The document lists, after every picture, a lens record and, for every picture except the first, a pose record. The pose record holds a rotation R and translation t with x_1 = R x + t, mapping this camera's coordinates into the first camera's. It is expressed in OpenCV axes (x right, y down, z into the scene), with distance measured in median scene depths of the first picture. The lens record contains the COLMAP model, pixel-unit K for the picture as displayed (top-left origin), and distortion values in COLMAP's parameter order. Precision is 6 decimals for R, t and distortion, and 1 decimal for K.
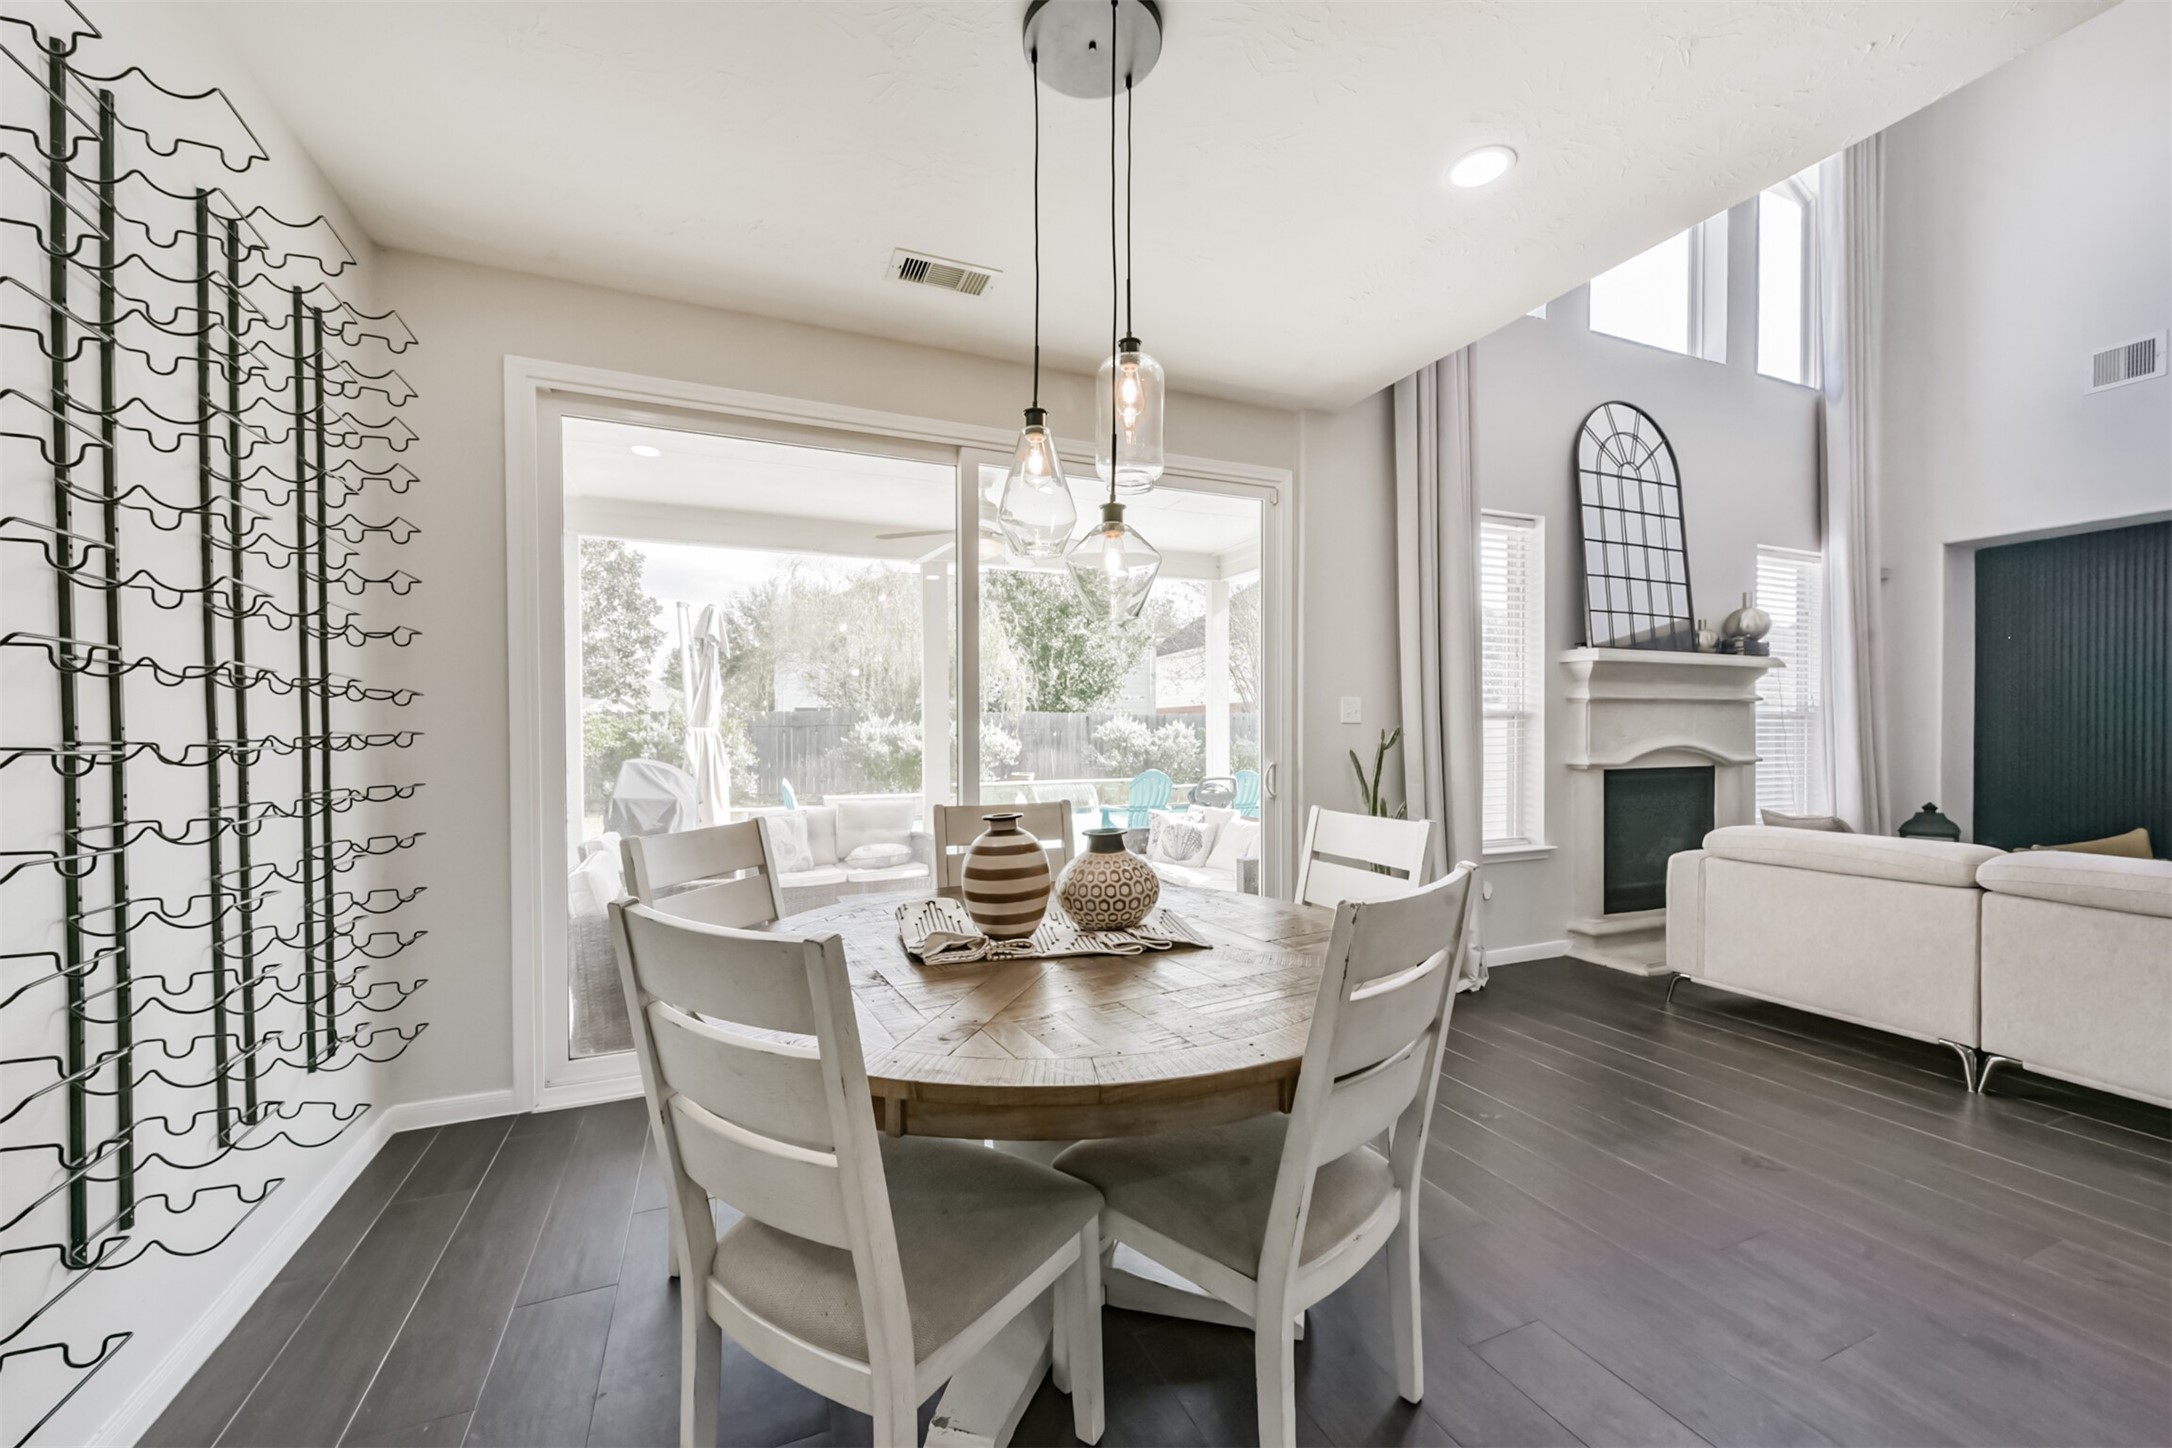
lens RADIAL K [[842.4, 0, 1087.7], [0, 842.4, 732.7], [0, 0, 1]] dist [0.001785, -0.001189]
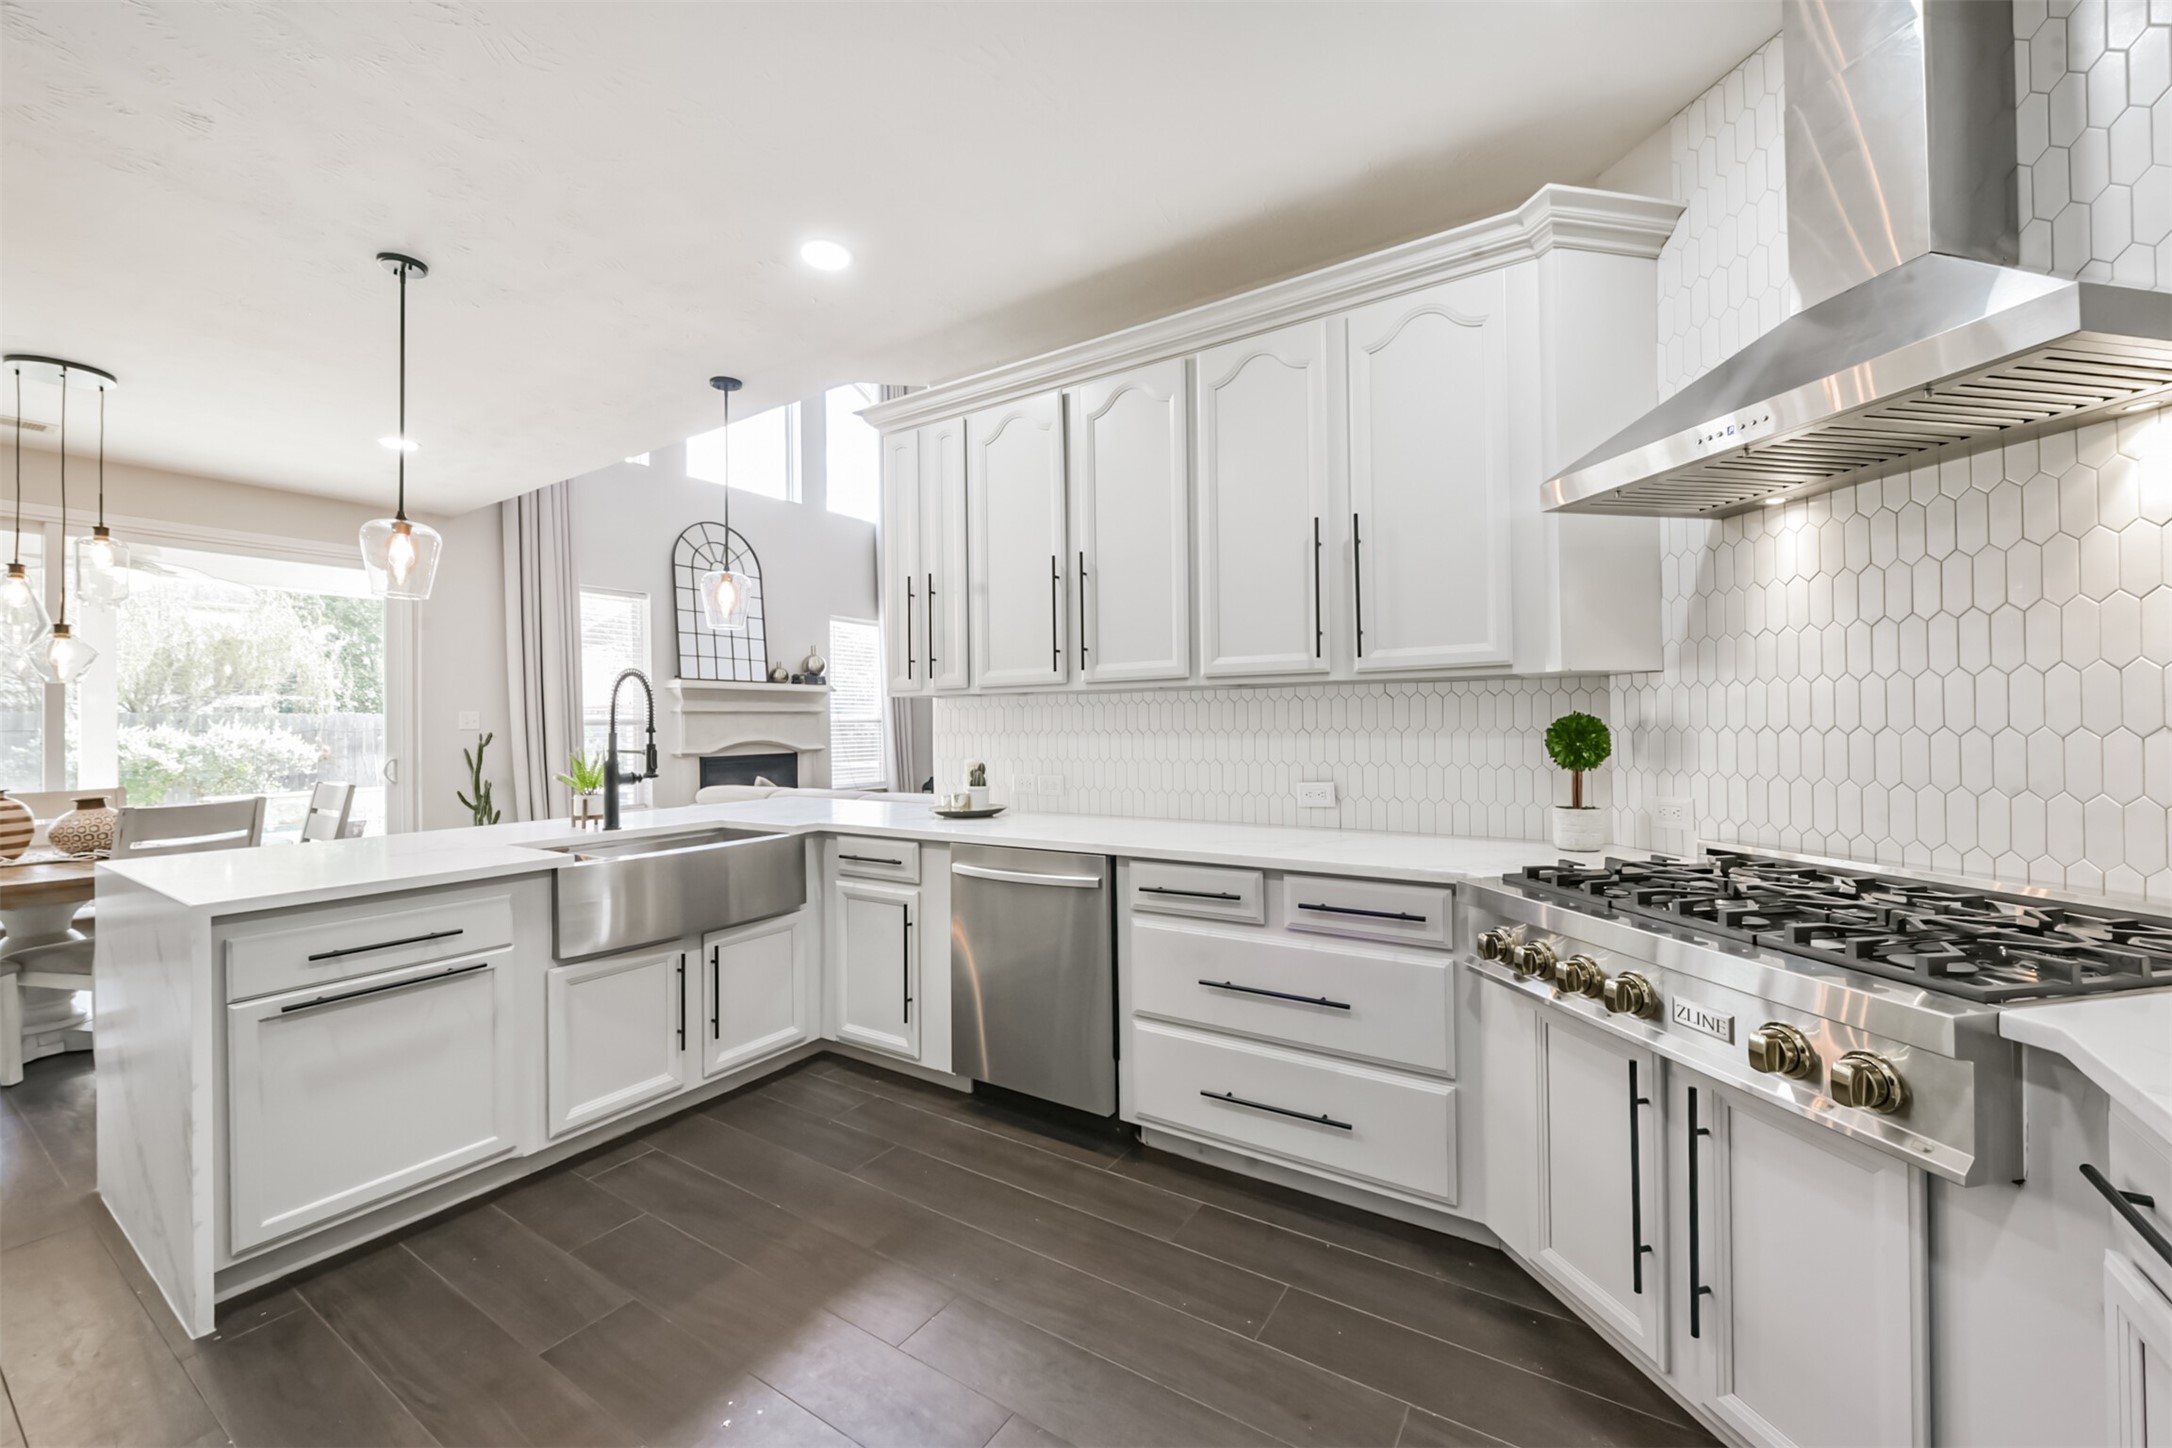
lens RADIAL K [[842.4, 0, 1086.0], [0, 842.4, 723.8], [0, 0, 1]] dist [0.001785, -0.001189]
pose [[0.821306, -0.007505, 0.570438, 0.300849], [0.012111, 0.999917, -0.004281, -0.001674], [-0.570359, 0.010425, 0.821329, -0.678903]]
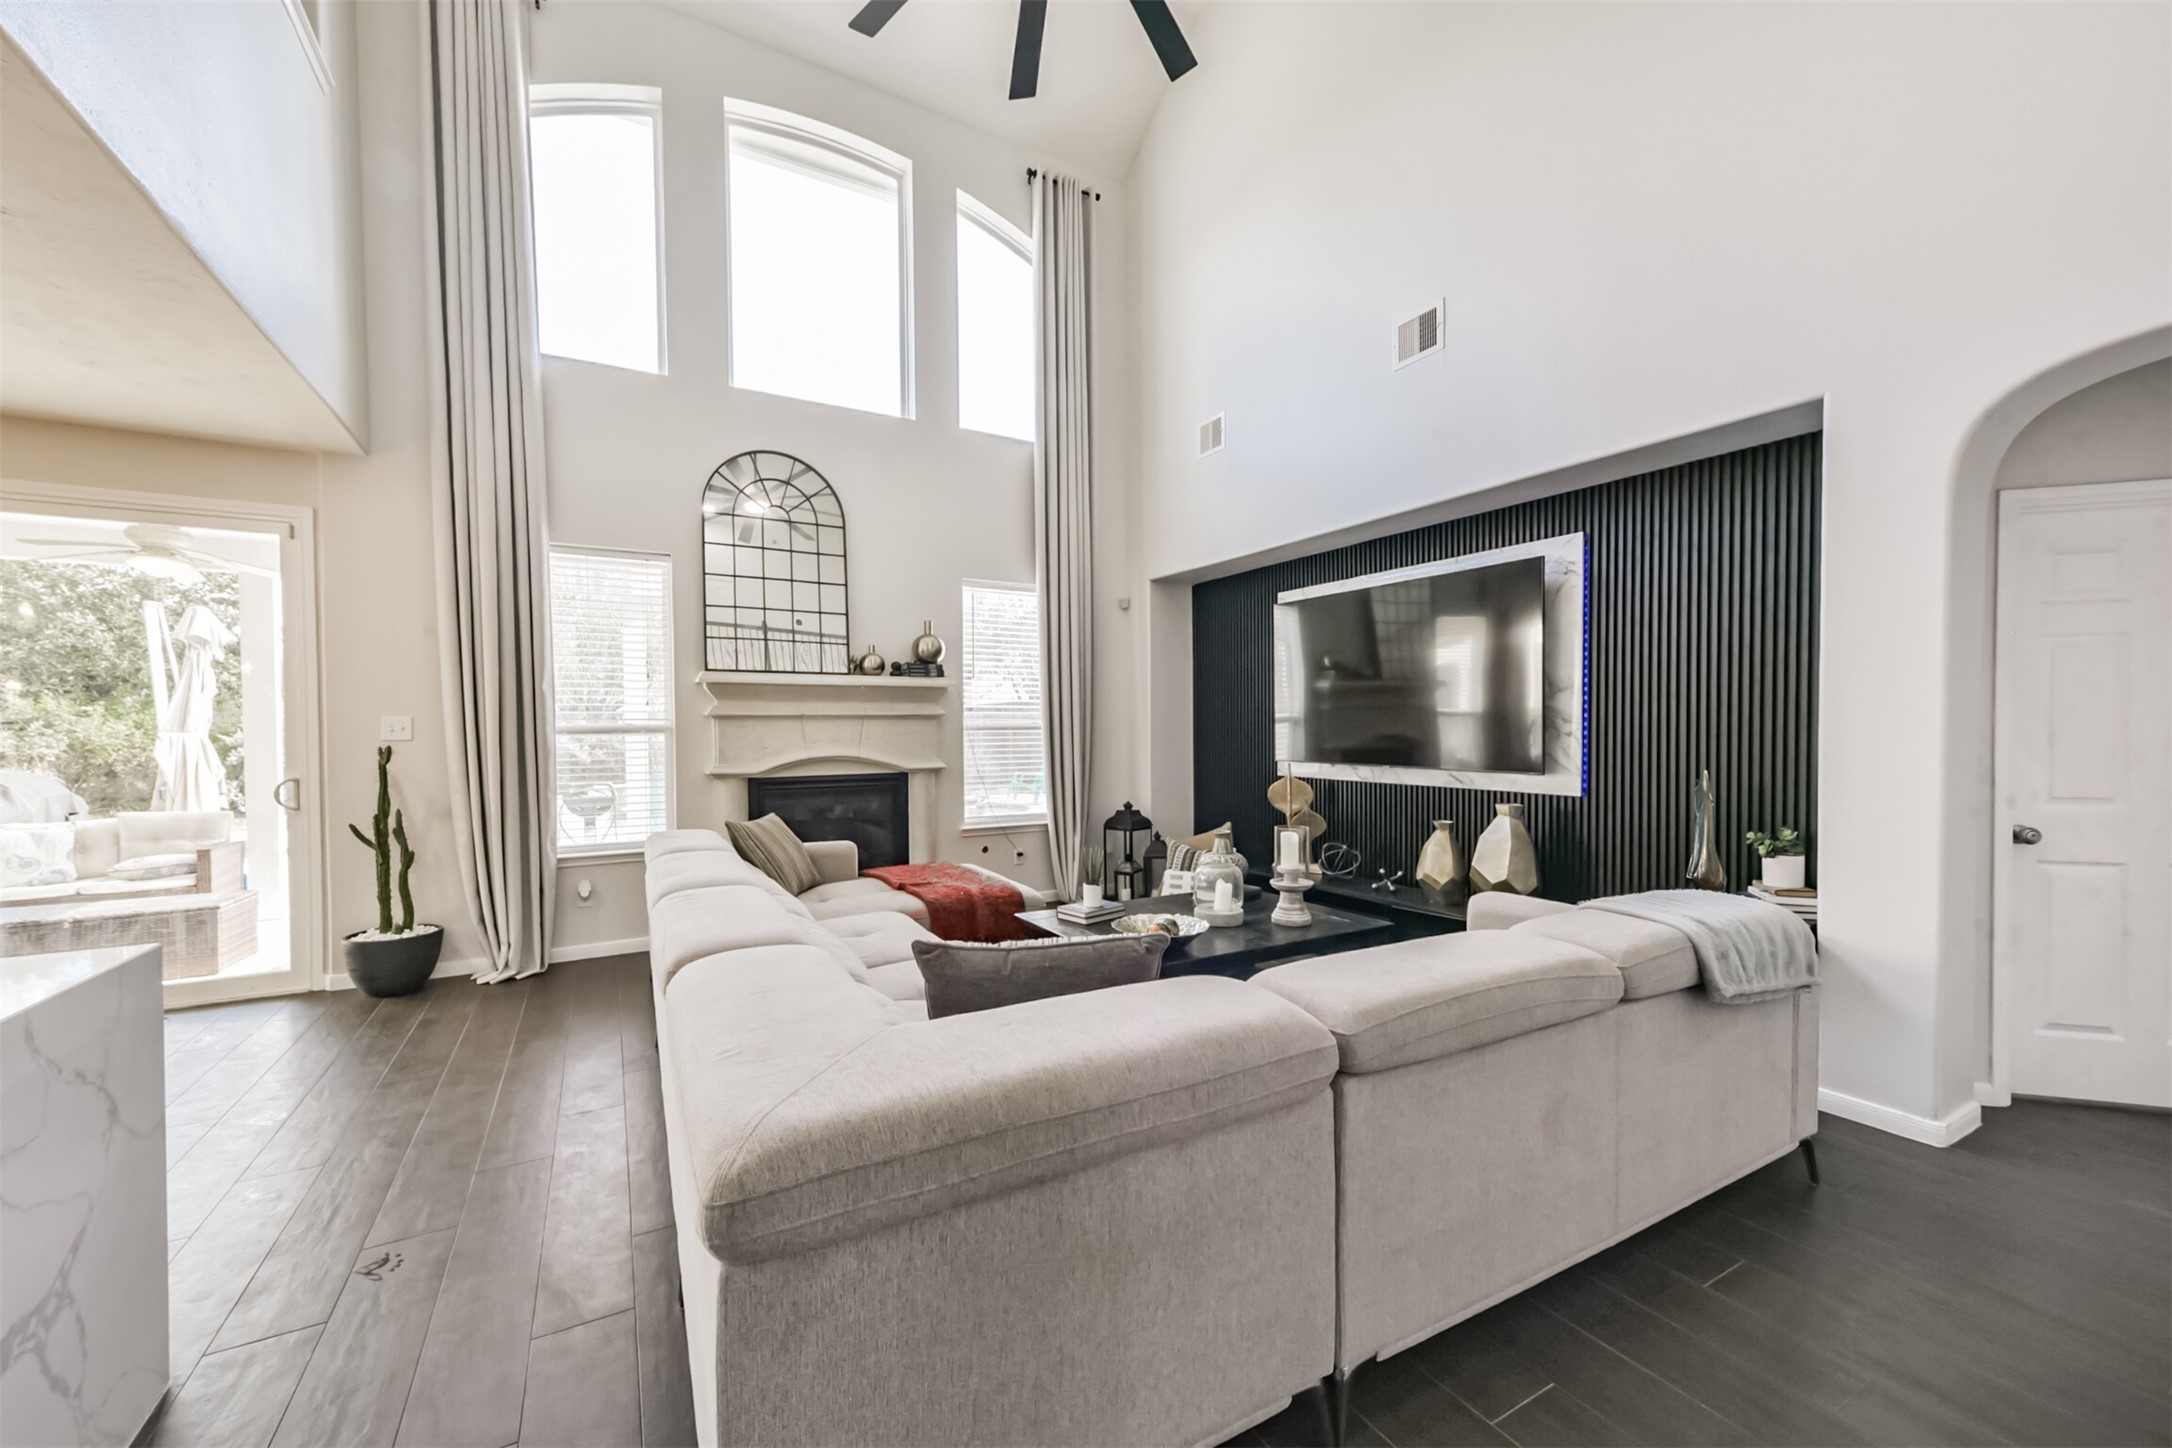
lens RADIAL K [[842.4, 0, 1083.4], [0, 842.4, 747.2], [0, 0, 1]] dist [0.001785, -0.001189]
pose [[0.991321, -0.004907, 0.131374, 0.891515], [0.002155, 0.999775, 0.021080, -0.019527], [-0.131448, -0.020614, 0.991109, -0.176651]]
